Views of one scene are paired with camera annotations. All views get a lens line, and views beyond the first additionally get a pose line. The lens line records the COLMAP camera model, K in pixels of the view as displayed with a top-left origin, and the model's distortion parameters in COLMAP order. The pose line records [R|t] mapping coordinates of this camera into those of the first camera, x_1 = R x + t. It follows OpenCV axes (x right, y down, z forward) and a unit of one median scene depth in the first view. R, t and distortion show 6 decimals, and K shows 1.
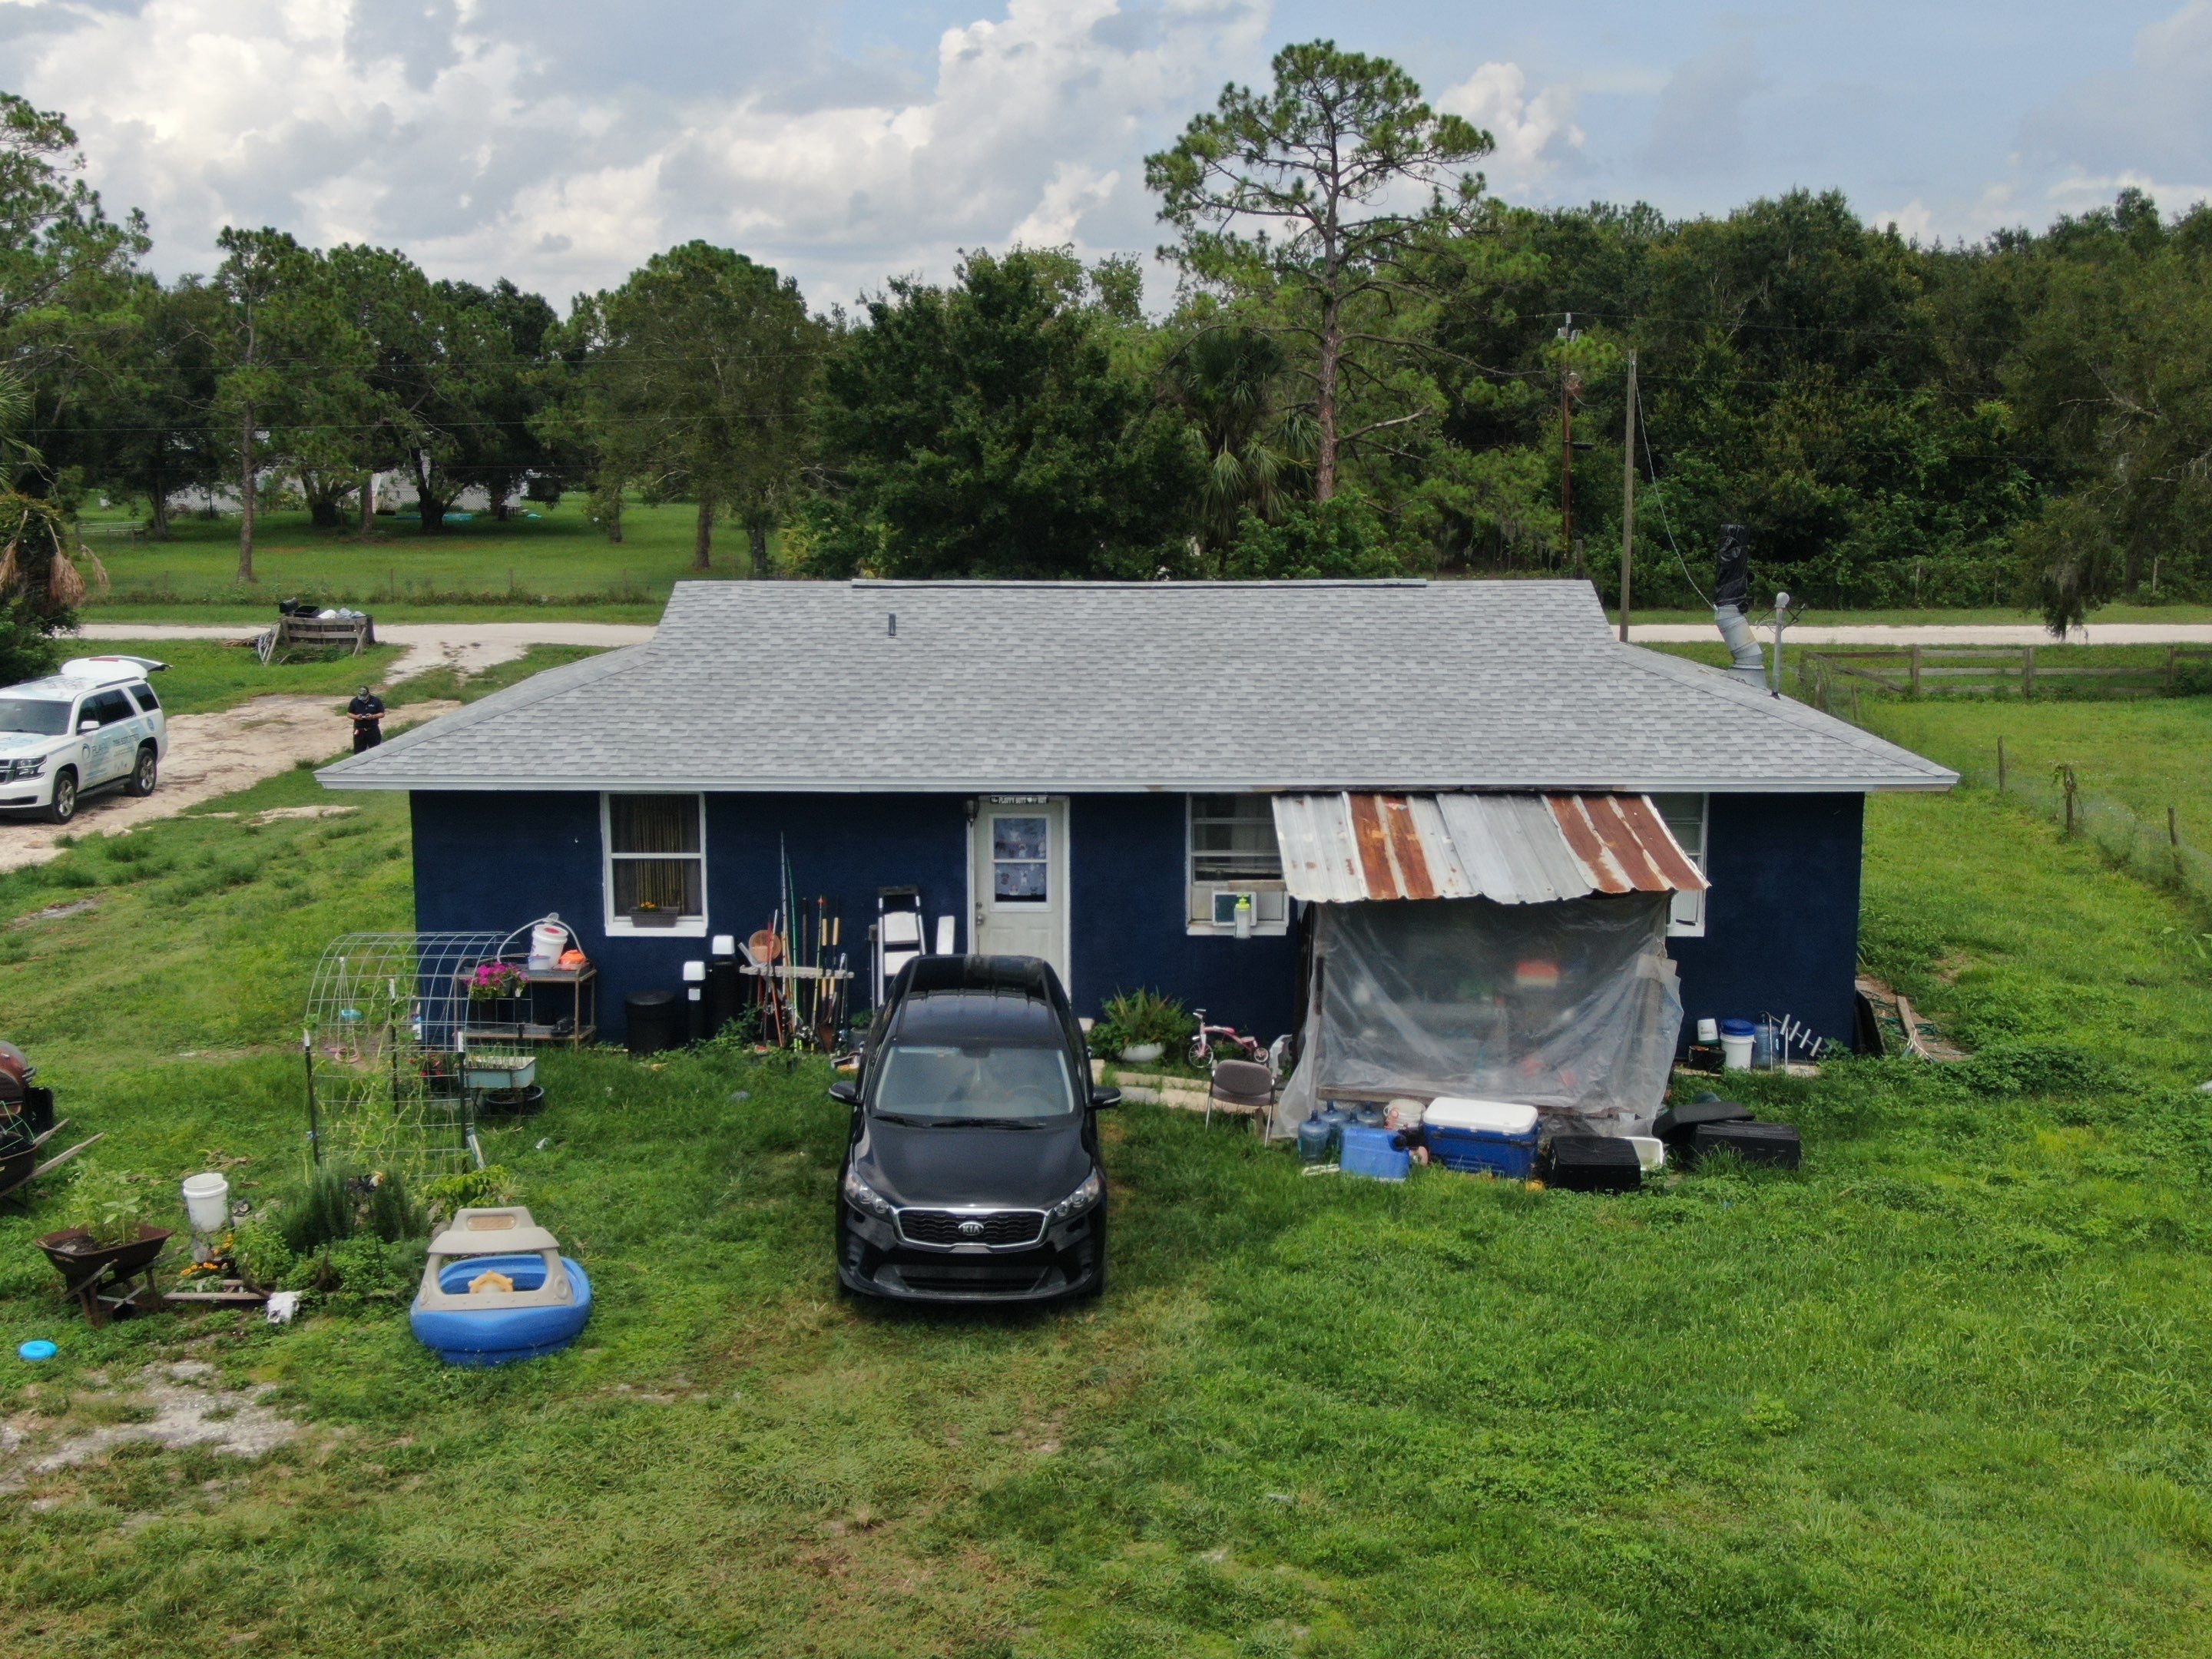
lens RADIAL K [[2503.8, 0, 1150.0], [0, 2503.8, 825.1], [0, 0, 1]] dist [0.079842, -0.227170]
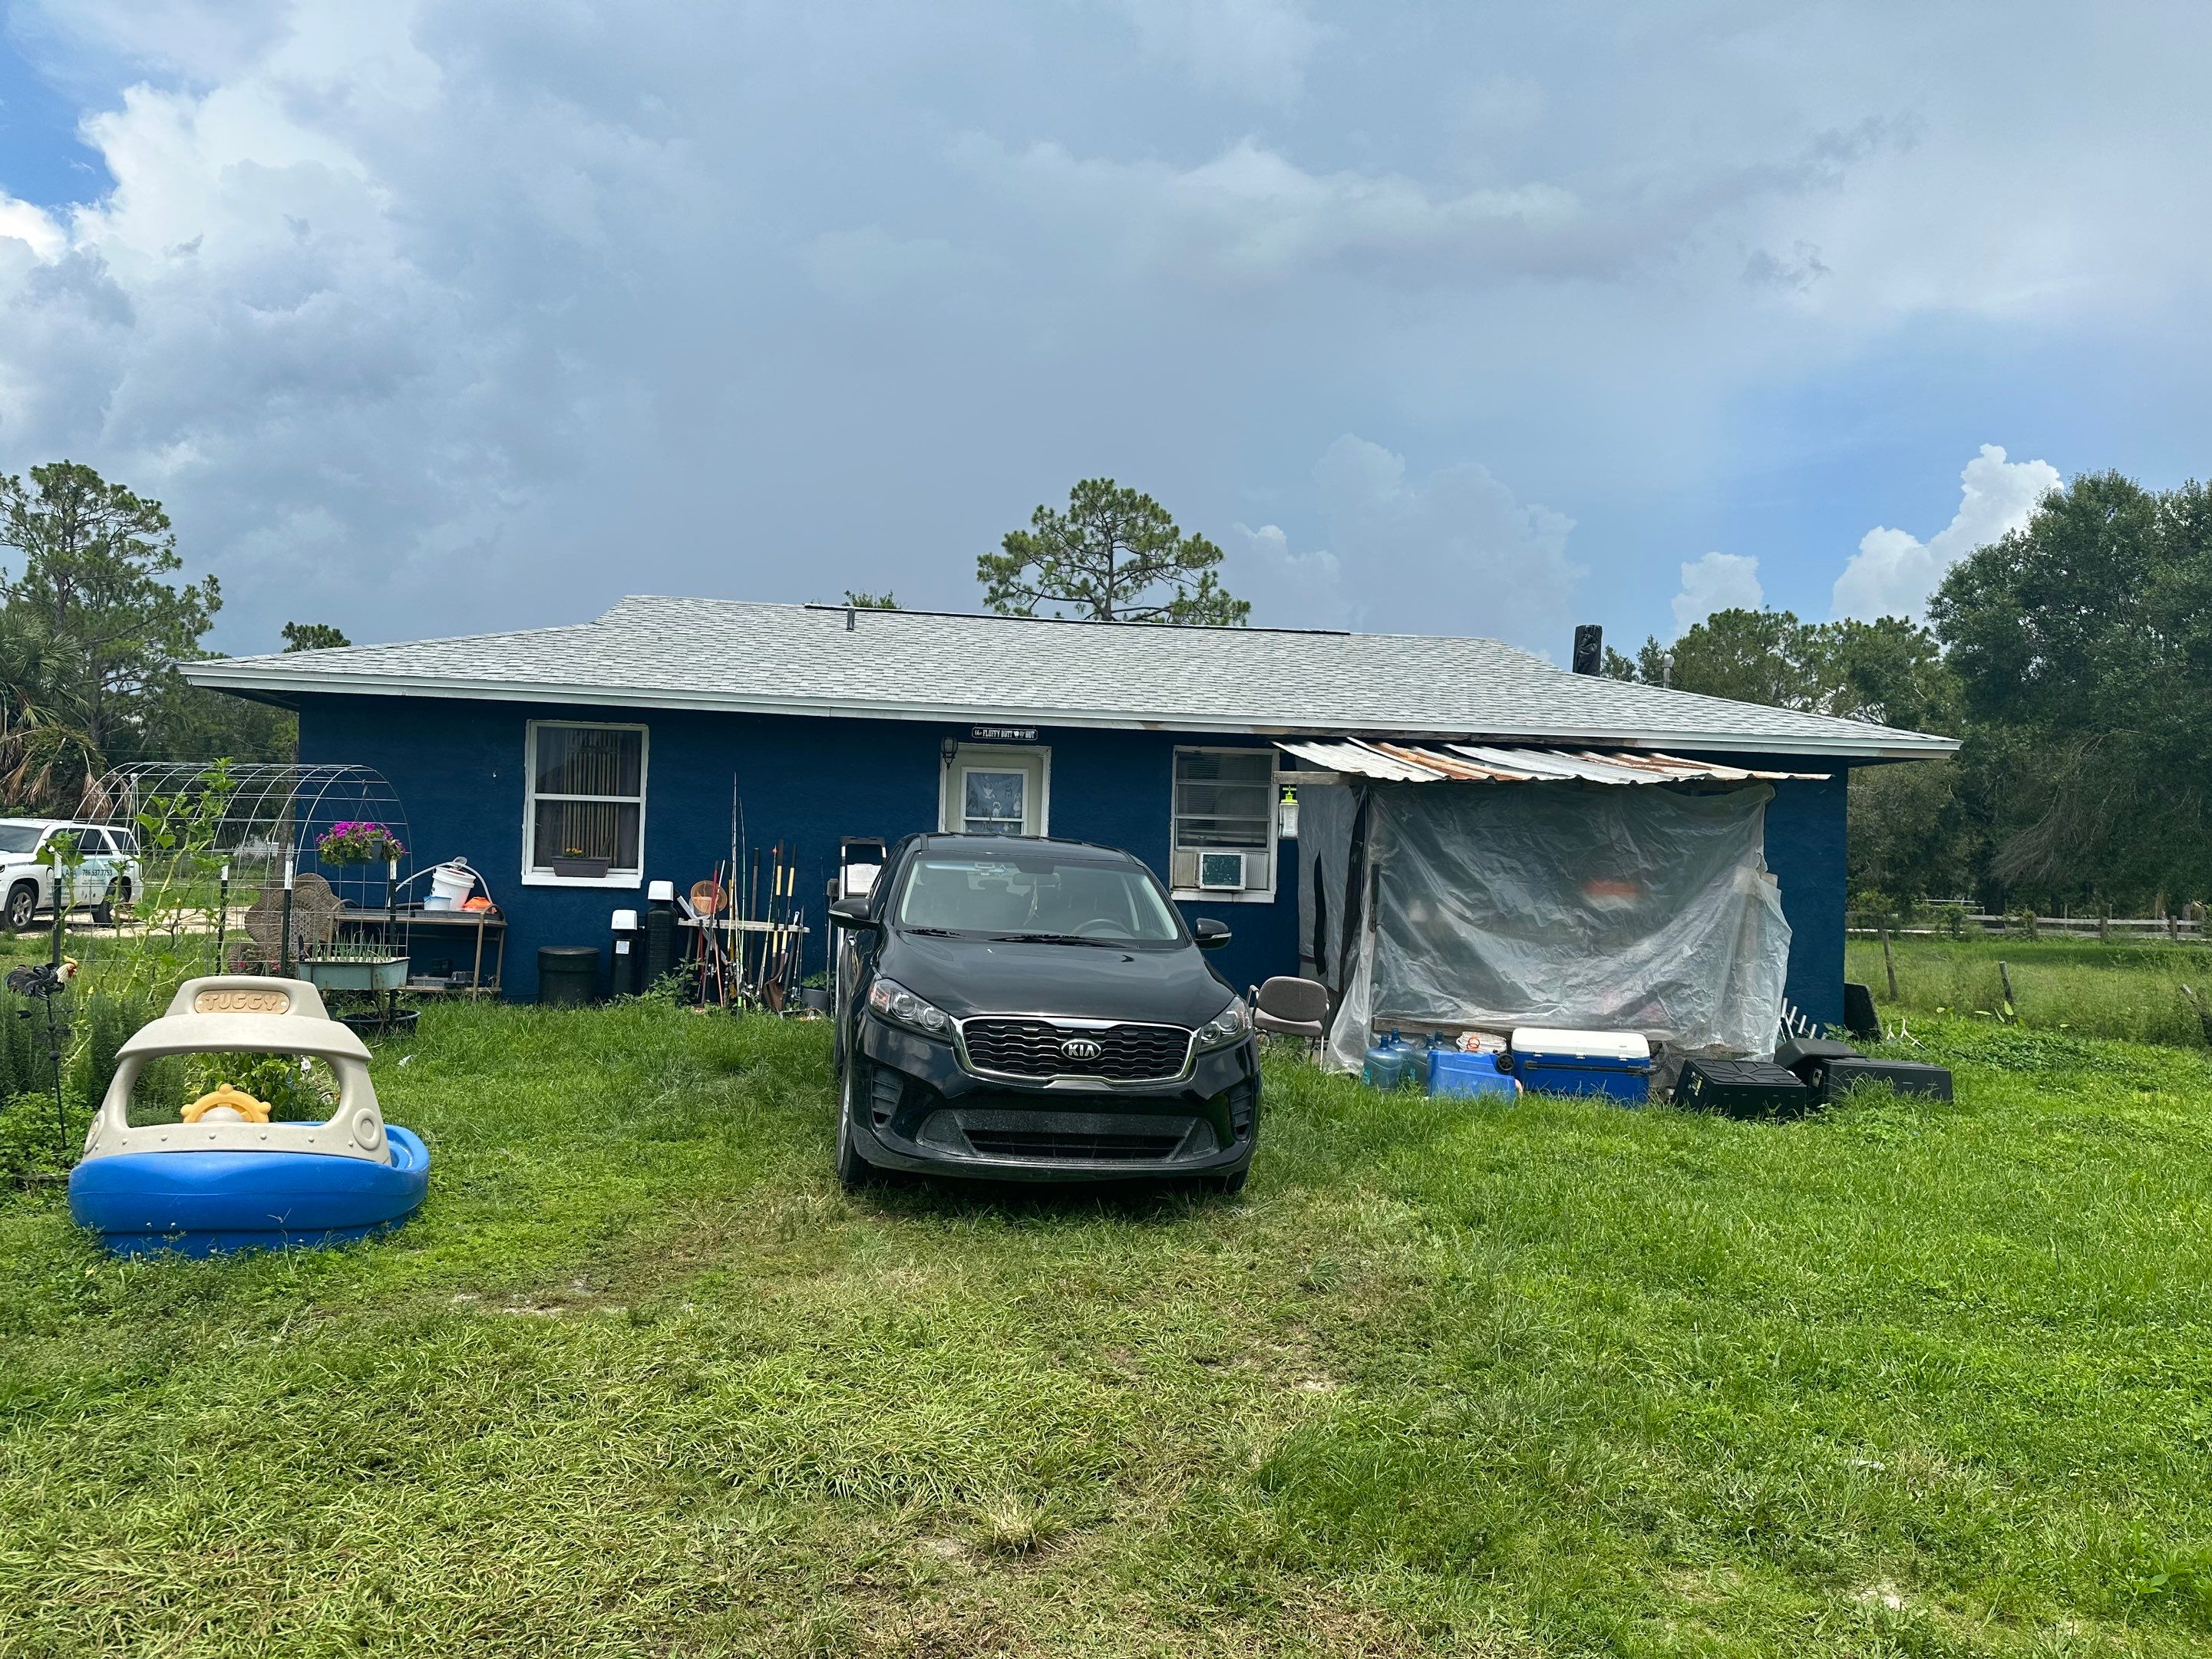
lens RADIAL K [[1517.3, 0, 1106.0], [0, 1517.3, 829.5], [0, 0, 1]] dist [0.116678, -0.157652]
pose [[0.991519, 0.031301, 0.126136, -0.083565], [-0.005963, 0.980499, -0.196436, 0.131963], [-0.129824, 0.194018, 0.972370, 0.452256]]
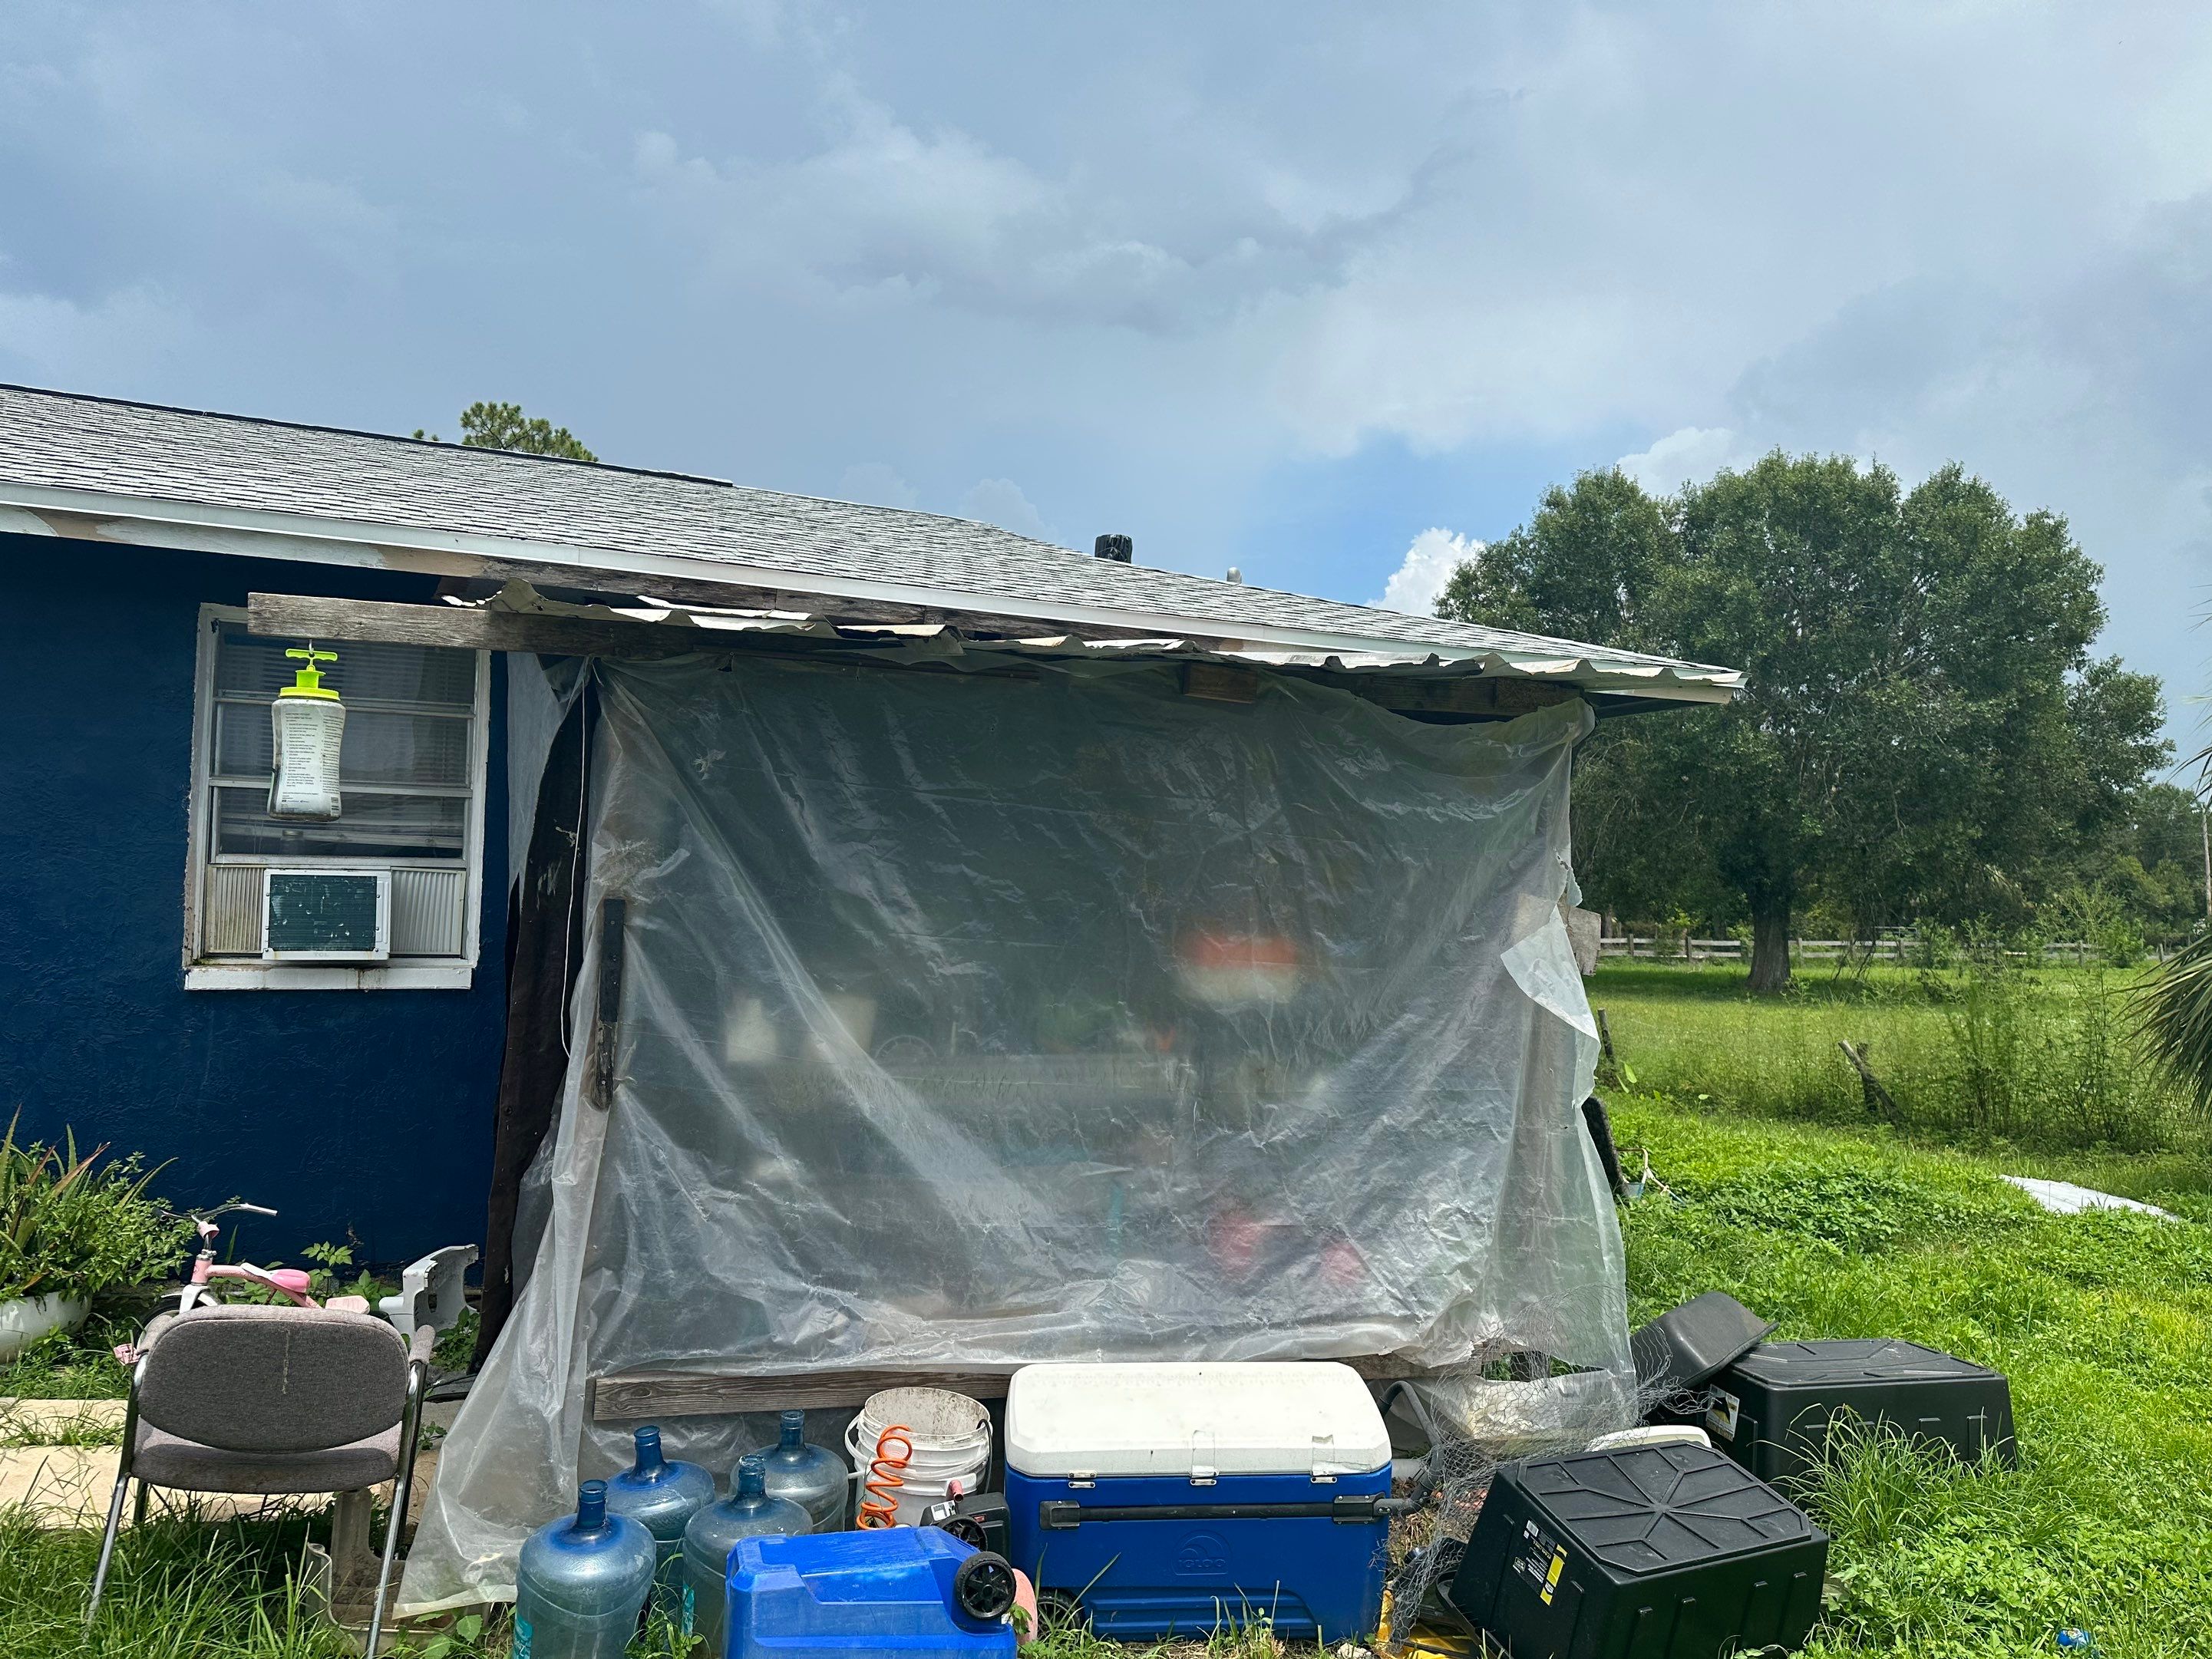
lens RADIAL K [[1545.1, 0, 1106.0], [0, 1545.1, 829.5], [0, 0, 1]] dist [0.002020, 0.000971]
pose [[0.899593, 0.038232, 0.435053, 0.037877], [0.056850, 0.977434, -0.203449, 0.076260], [-0.433014, 0.207754, 0.877119, 0.746384]]
